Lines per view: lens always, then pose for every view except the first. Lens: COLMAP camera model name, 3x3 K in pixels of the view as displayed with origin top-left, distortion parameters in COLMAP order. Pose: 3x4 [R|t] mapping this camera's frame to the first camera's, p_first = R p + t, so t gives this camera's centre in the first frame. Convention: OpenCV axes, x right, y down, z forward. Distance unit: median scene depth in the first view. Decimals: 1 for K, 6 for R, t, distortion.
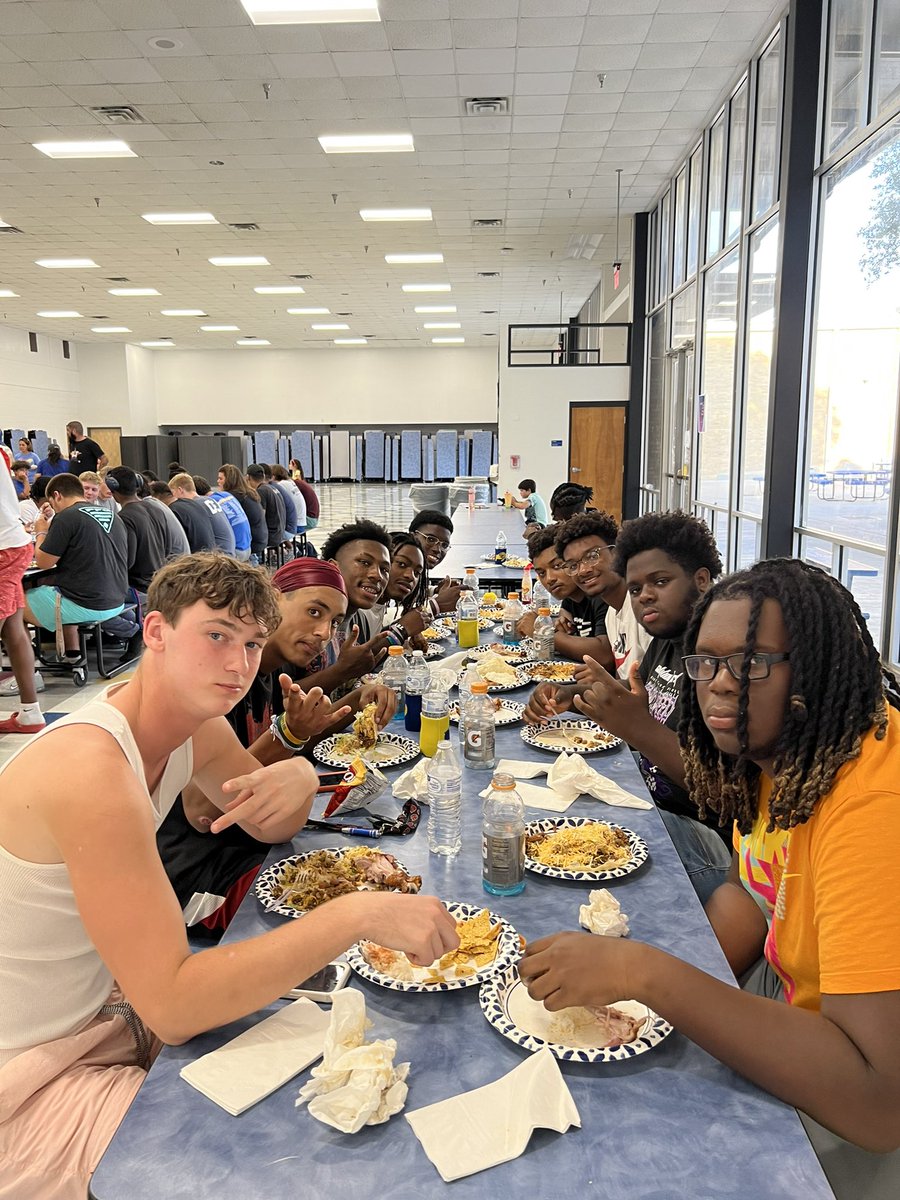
lens RADIAL K [[969.1, 0, 450.0], [0, 969.1, 600.0], [0, 0, 1]] dist [0.000292, -0.005925]
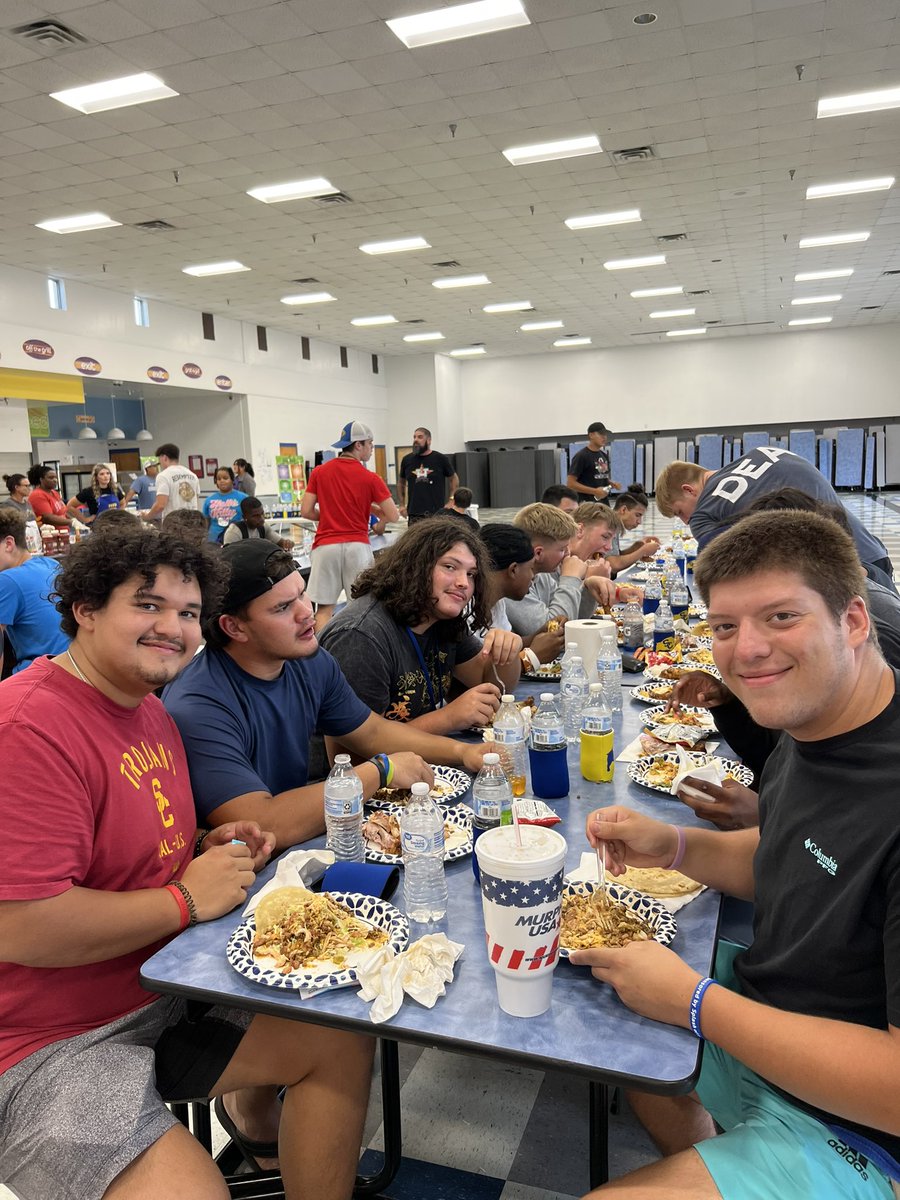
lens RADIAL K [[906.1, 0, 450.0], [0, 906.1, 600.0], [0, 0, 1]] dist [-0.007070, -0.003559]
pose [[0.966009, -0.003517, -0.258483, -0.097095], [0.001147, 0.999956, -0.009319, -0.021556], [0.258504, 0.008706, 0.965971, 0.169351]]
